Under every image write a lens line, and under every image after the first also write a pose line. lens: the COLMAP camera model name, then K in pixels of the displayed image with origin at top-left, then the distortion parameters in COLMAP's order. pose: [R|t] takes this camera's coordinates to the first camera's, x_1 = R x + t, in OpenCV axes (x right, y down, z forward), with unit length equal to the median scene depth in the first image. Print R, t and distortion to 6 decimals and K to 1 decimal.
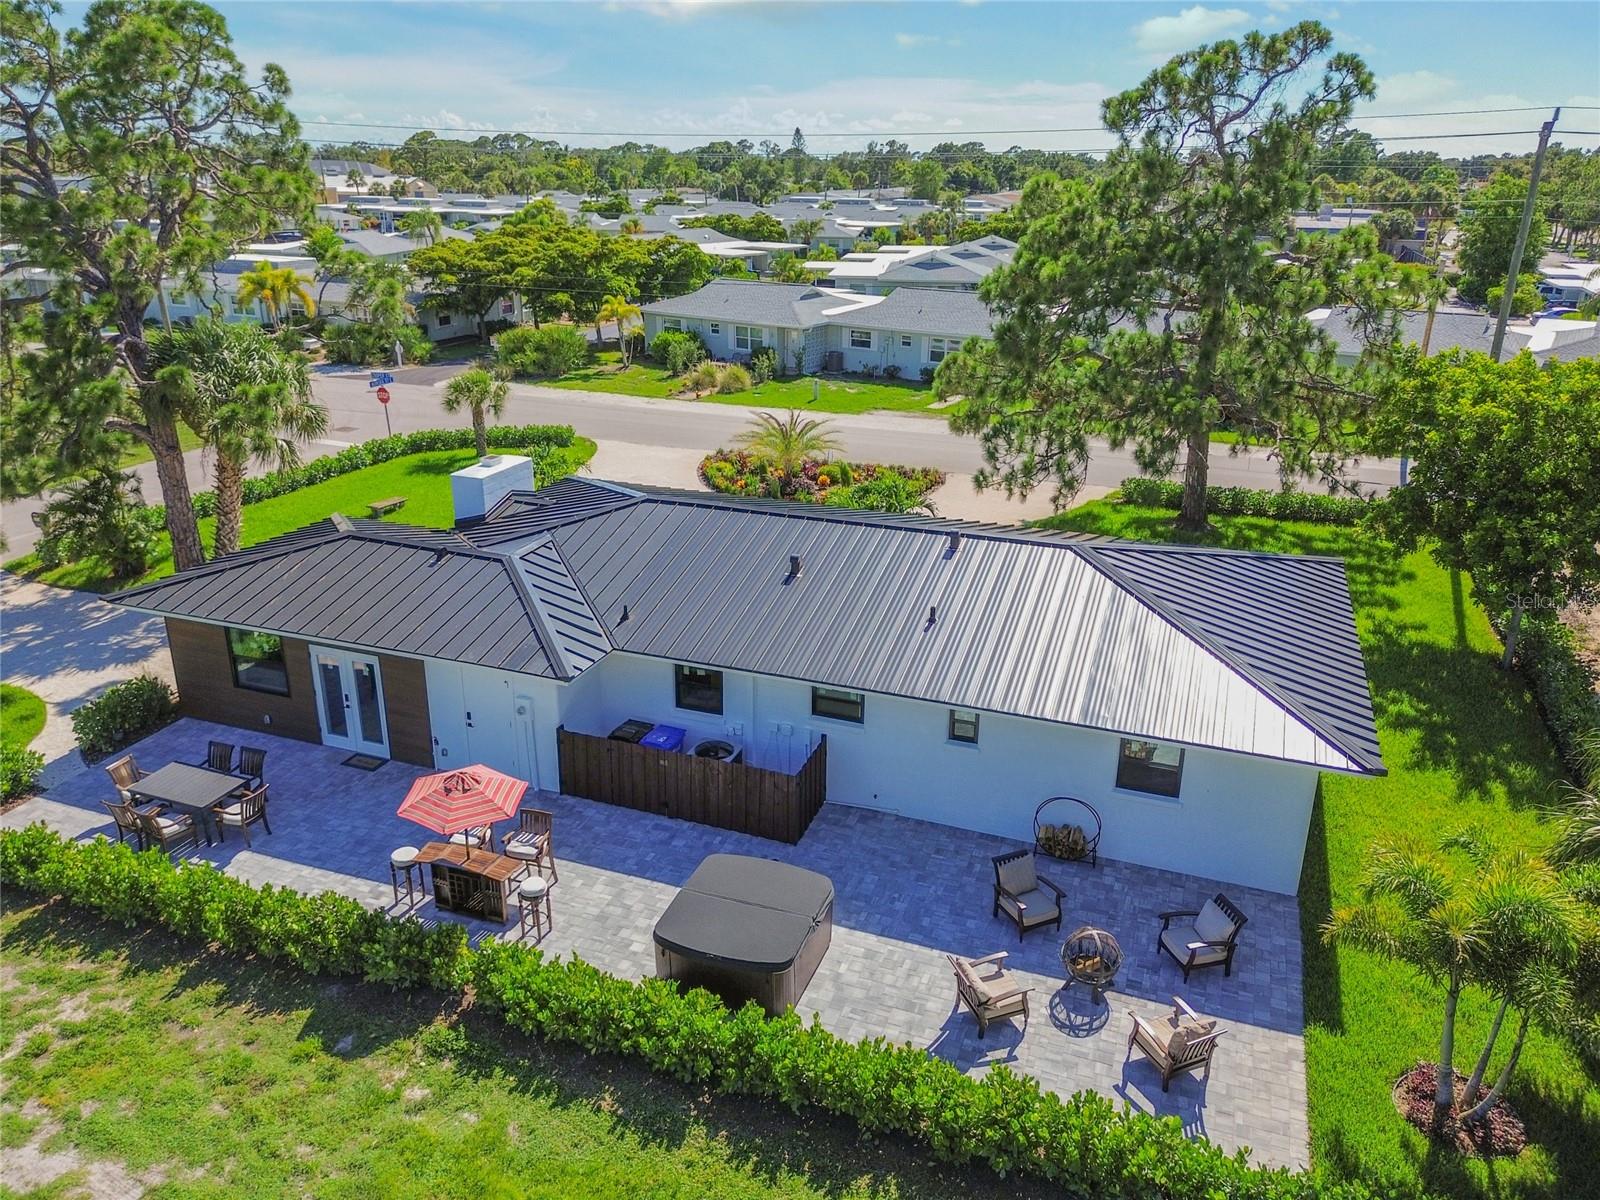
lens RADIAL K [[1157.1, 0, 803.0], [0, 1157.1, 601.3], [0, 0, 1]] dist [0.058073, -0.055530]
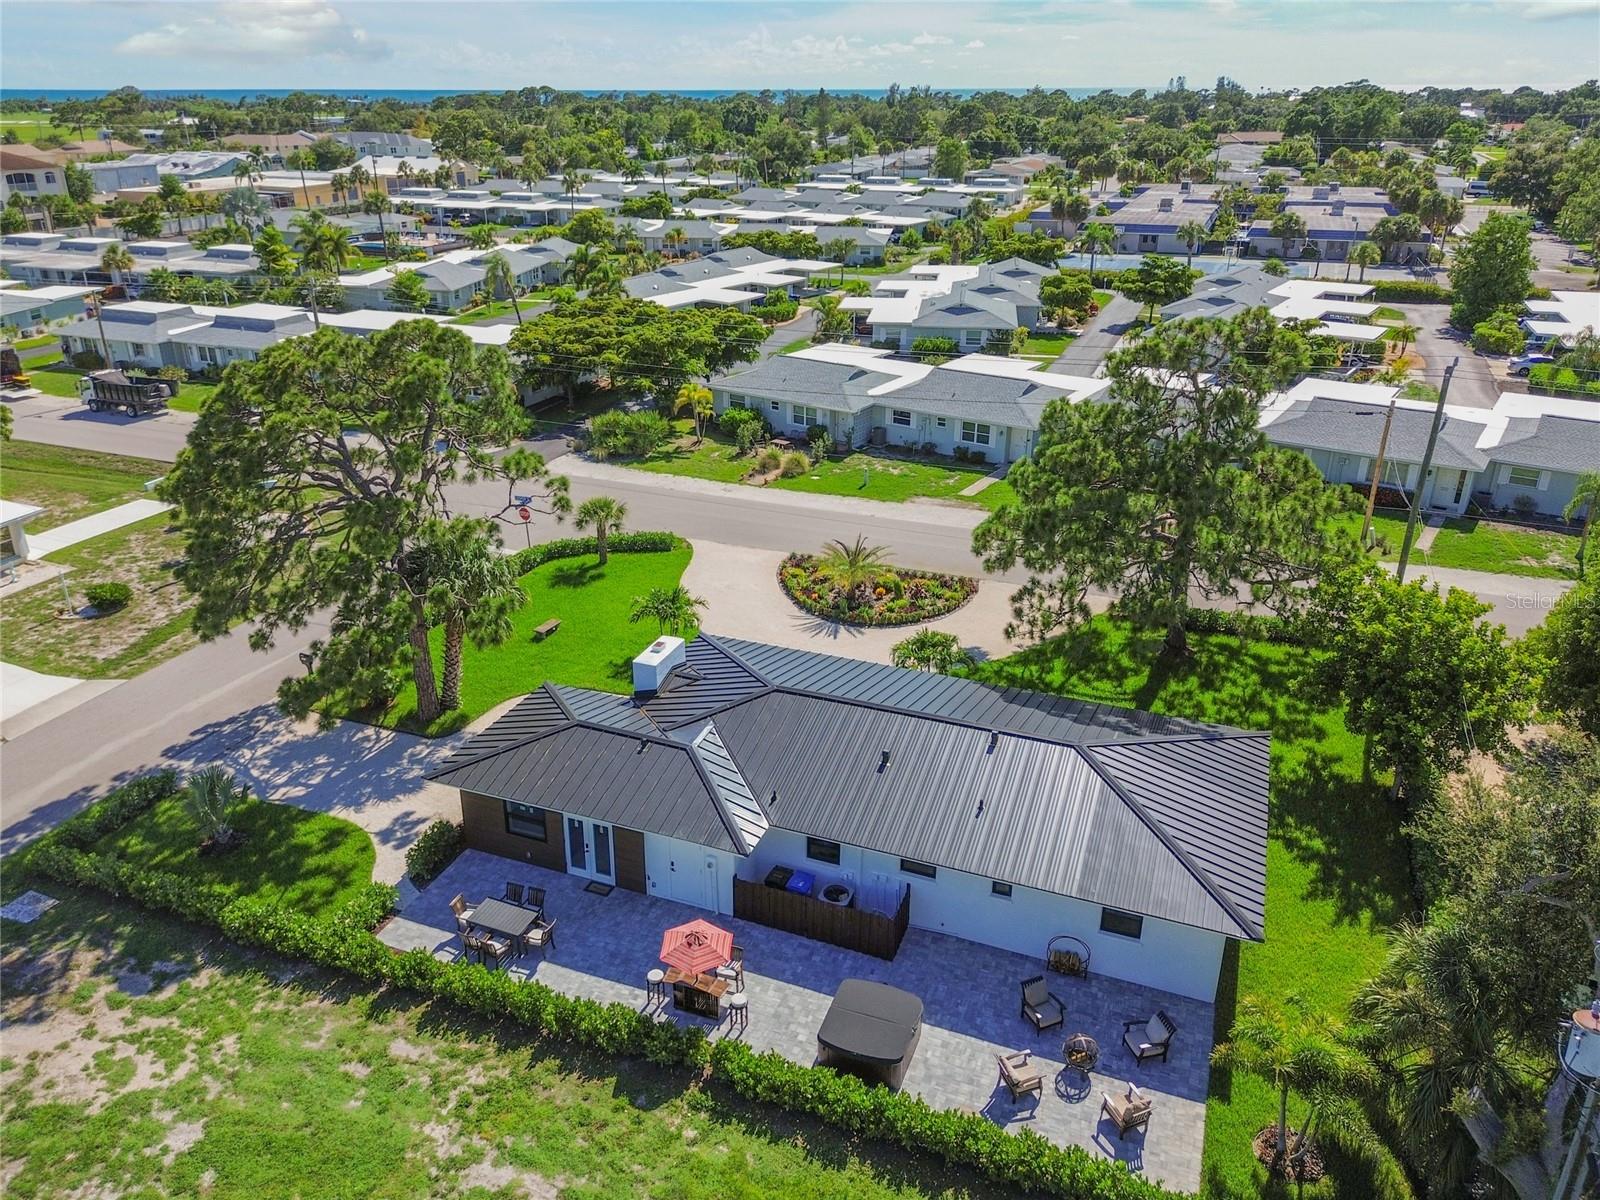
lens RADIAL K [[1142.4, 0, 789.8], [0, 1142.4, 602.2], [0, 0, 1]] dist [0.061054, -0.060374]
pose [[0.999612, -0.000046, -0.027846, -0.104813], [0.001621, 0.998398, 0.056555, -0.371407], [0.027799, -0.056578, 0.998011, -0.532368]]
